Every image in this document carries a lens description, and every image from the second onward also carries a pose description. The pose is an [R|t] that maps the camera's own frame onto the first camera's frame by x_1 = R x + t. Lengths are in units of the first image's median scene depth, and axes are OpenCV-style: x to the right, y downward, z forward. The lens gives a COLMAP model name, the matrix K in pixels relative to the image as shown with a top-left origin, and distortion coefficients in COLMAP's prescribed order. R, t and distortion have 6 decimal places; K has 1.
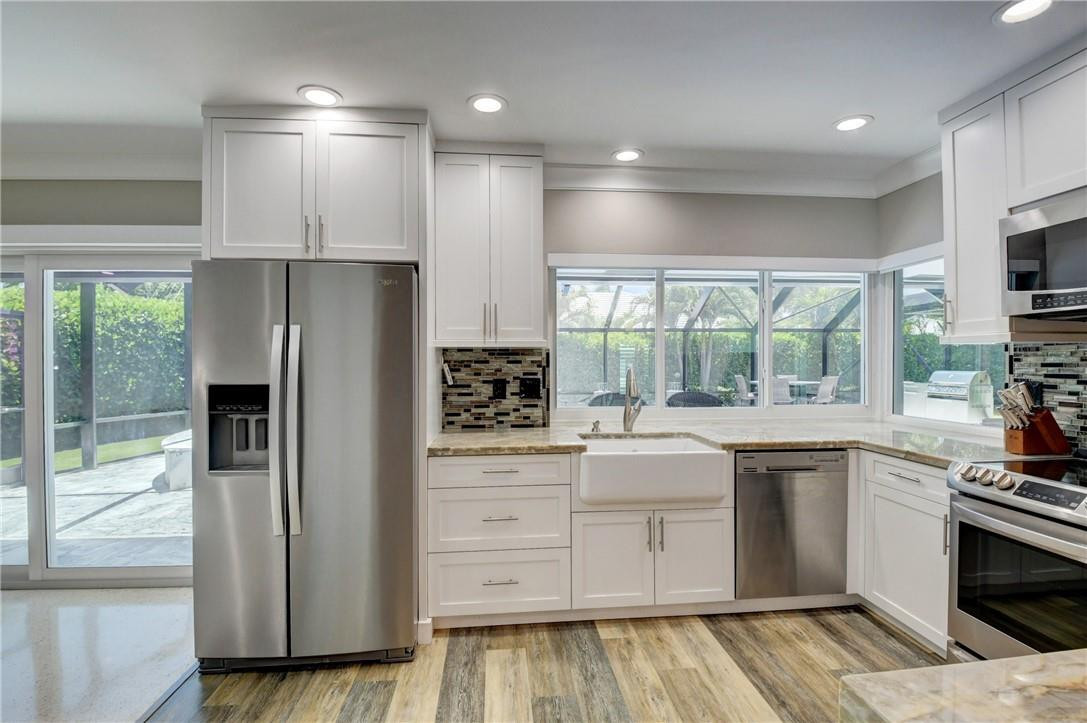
lens RADIAL K [[492.1, 0, 543.5], [0, 492.1, 361.5], [0, 0, 1]] dist [0.008121, -0.022313]
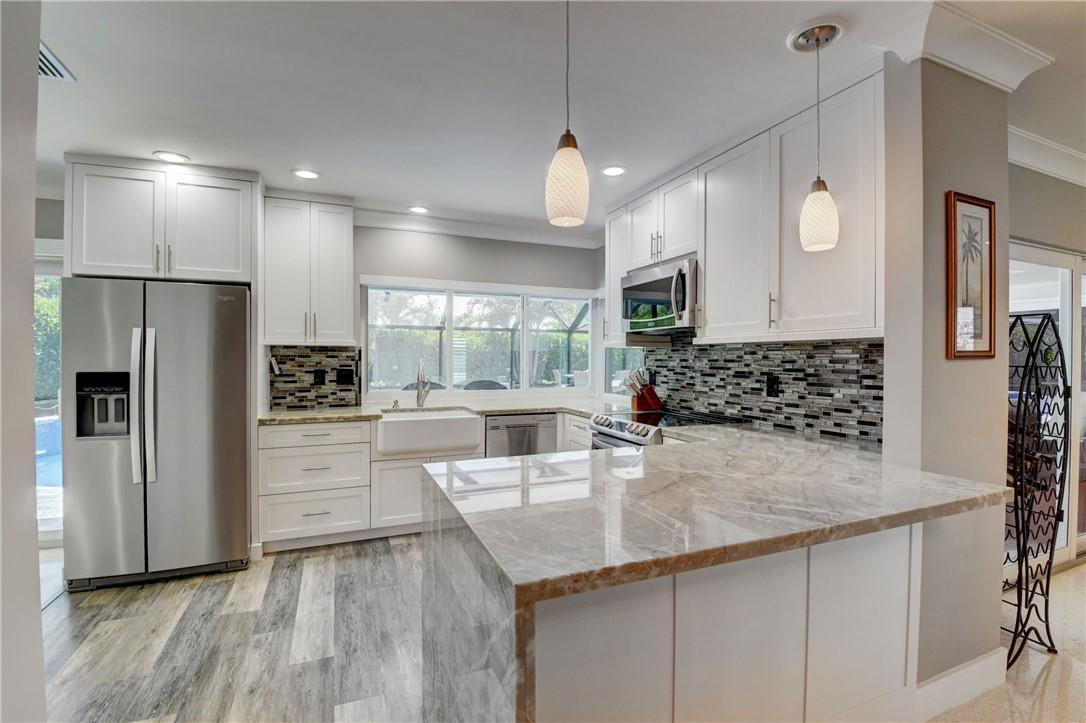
lens RADIAL K [[491.7, 0, 543.0], [0, 491.7, 361.5], [0, 0, 1]] dist [0.008121, -0.022313]
pose [[0.954552, 0.003224, 0.298026, 0.108695], [-0.005626, 0.999958, 0.007203, 0.001251], [-0.297990, -0.008553, 0.954531, -0.521659]]
